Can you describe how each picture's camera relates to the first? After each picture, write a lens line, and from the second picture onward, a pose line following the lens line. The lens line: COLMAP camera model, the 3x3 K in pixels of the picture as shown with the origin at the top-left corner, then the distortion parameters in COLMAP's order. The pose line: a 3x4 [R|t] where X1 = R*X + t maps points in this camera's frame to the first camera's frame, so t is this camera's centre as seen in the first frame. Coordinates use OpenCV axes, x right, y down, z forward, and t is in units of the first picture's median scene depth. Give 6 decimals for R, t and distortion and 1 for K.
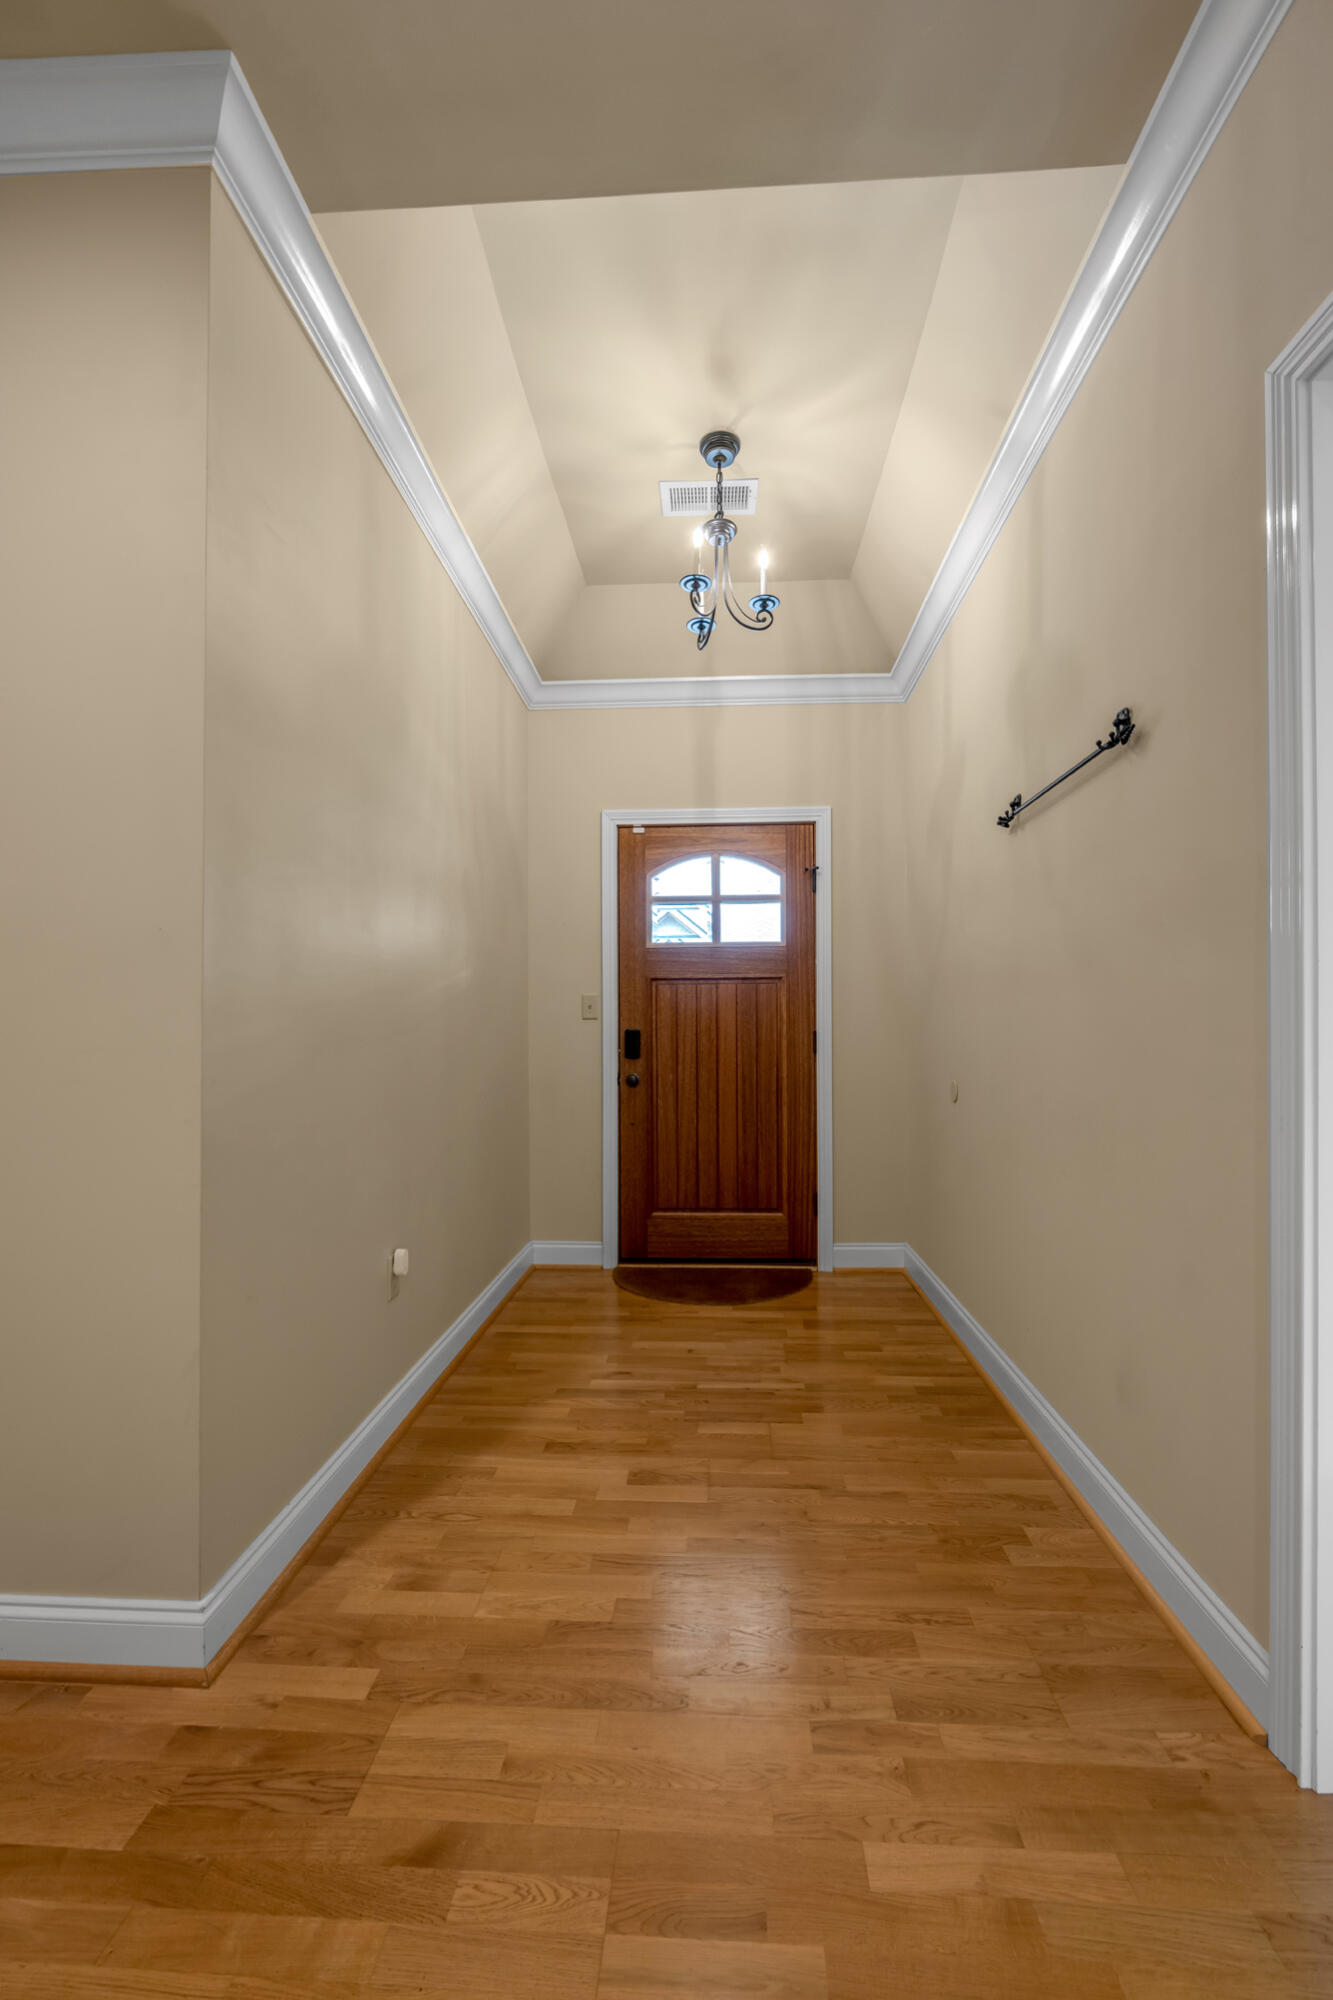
lens RADIAL K [[830.5, 0, 677.2], [0, 830.5, 1026.5], [0, 0, 1]] dist [-0.001870, -0.000041]
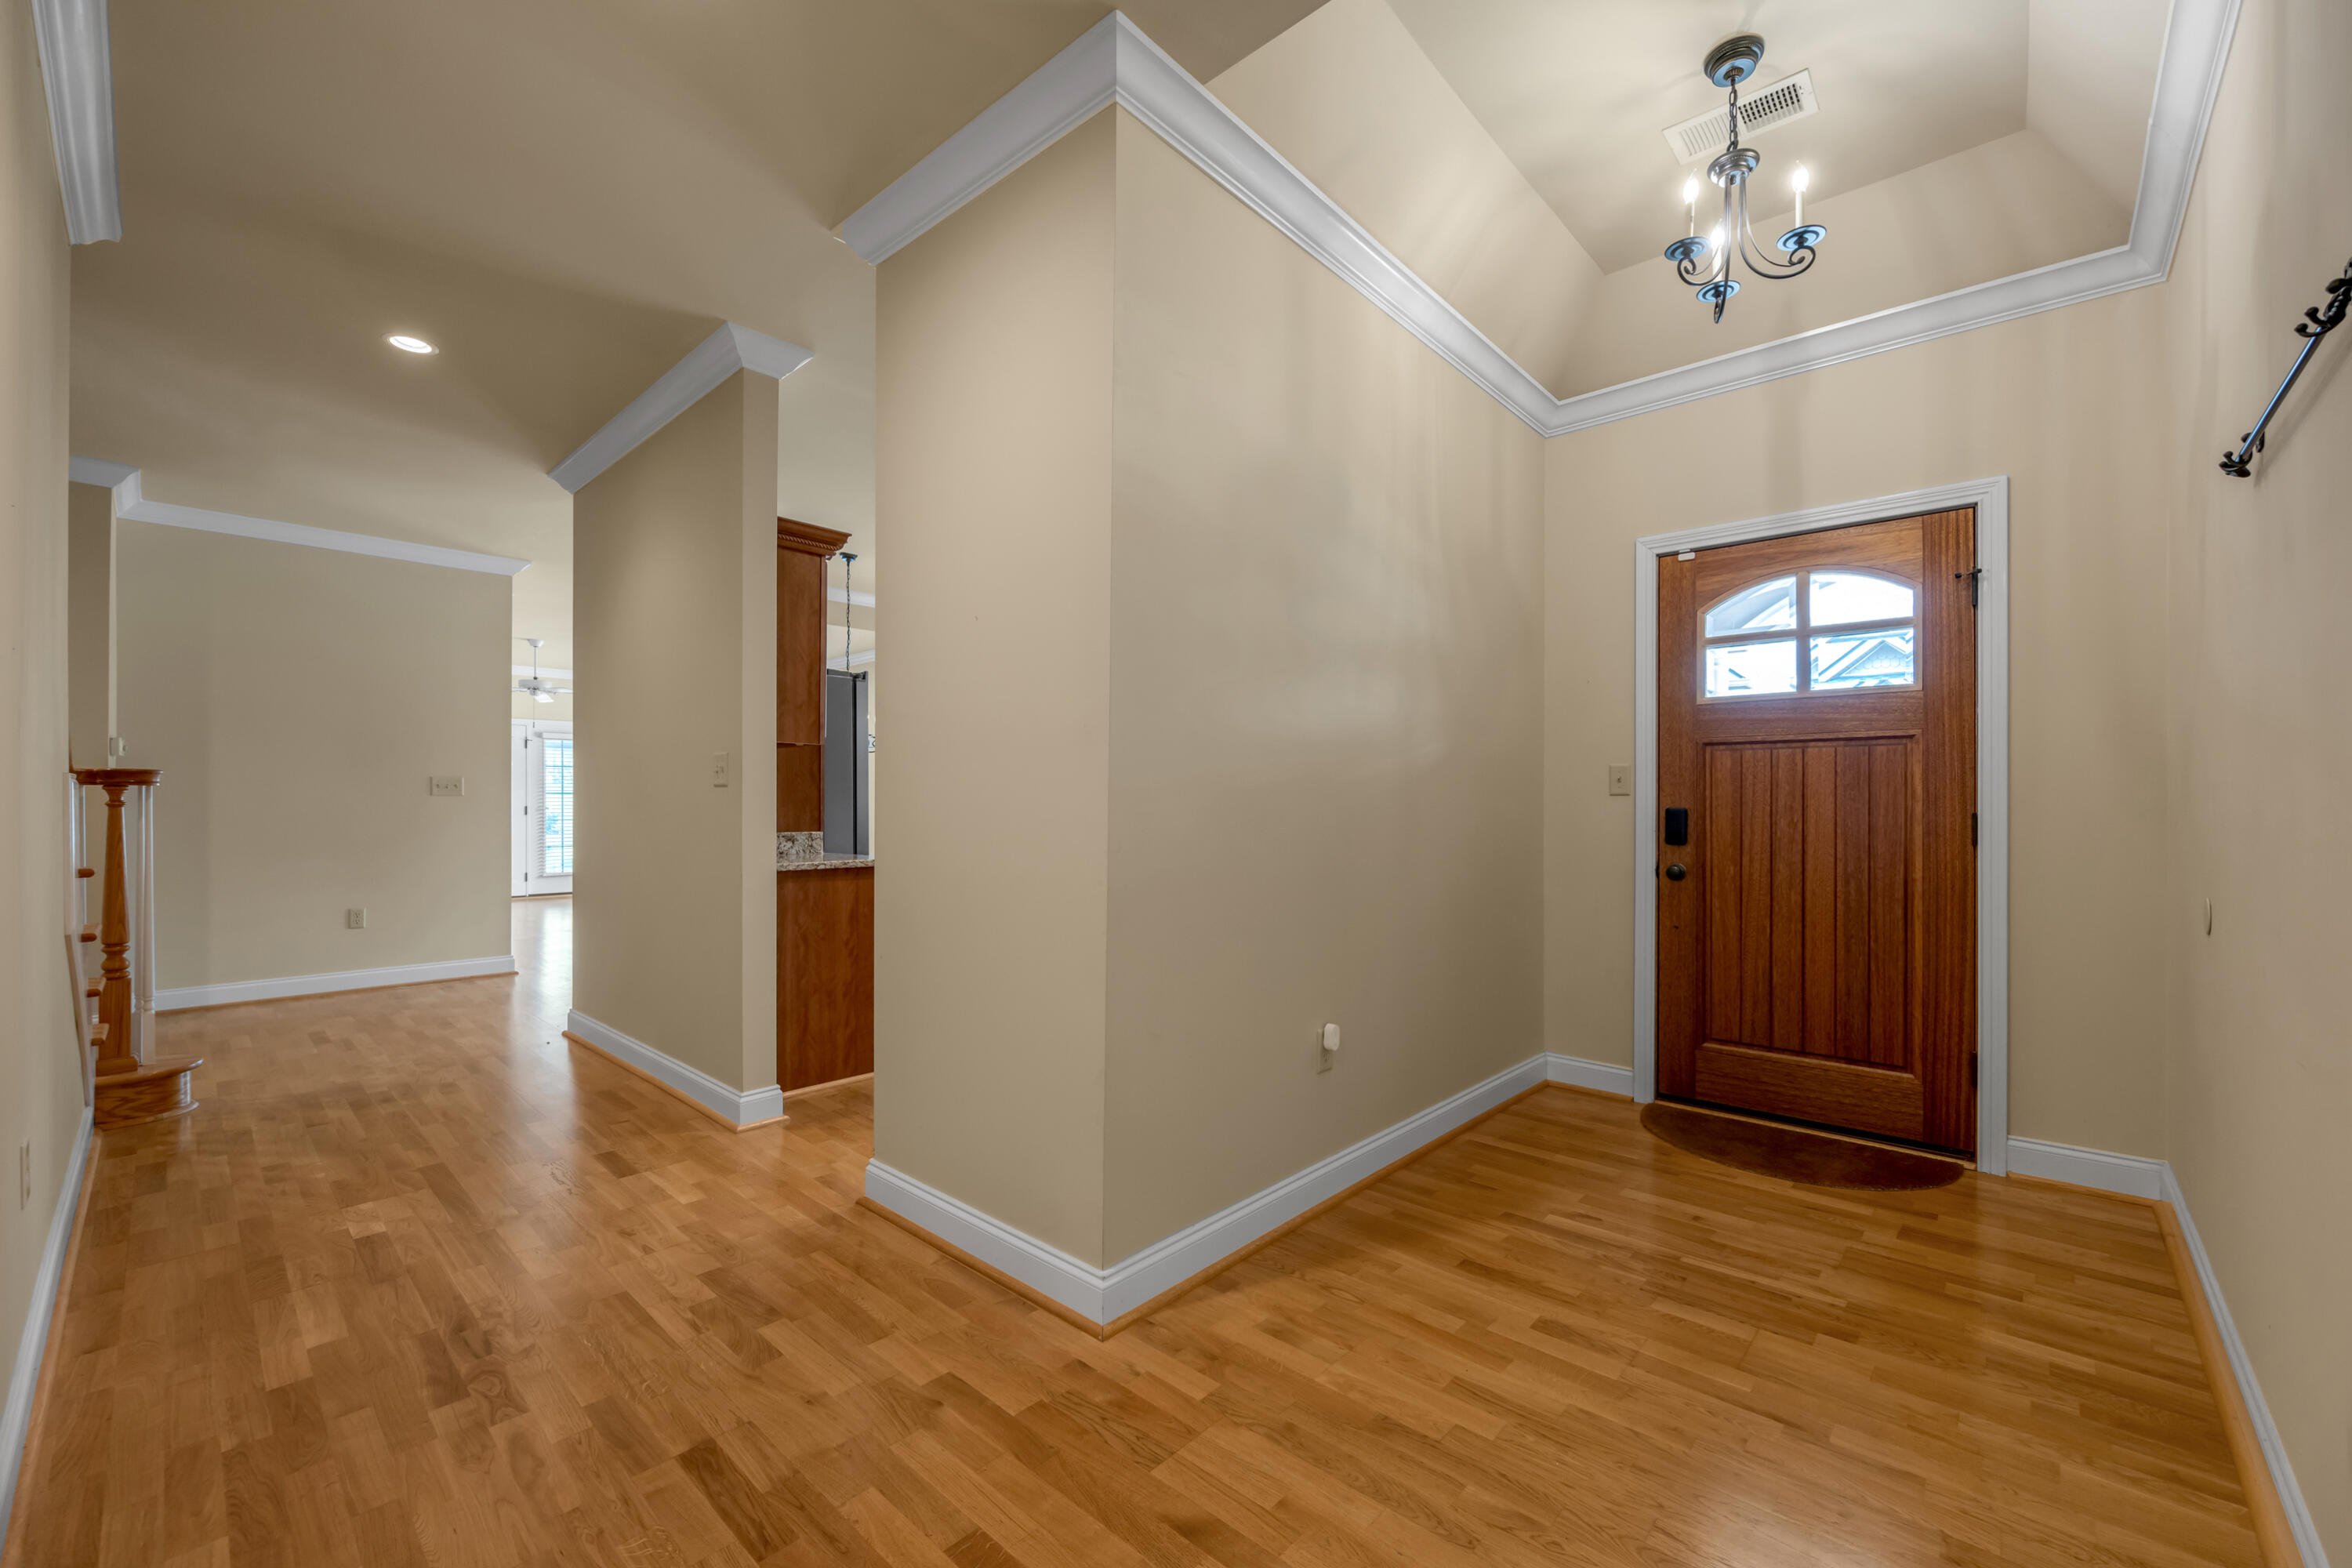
lens RADIAL K [[947.3, 0, 1166.5], [0, 947.3, 794.6], [0, 0, 1]] dist [-0.002038, 0.000962]
pose [[0.770385, 0.000651, -0.637579, 0.206693], [-0.005196, 0.999973, -0.005257, -0.003076], [0.637558, 0.007363, 0.770367, -0.013810]]
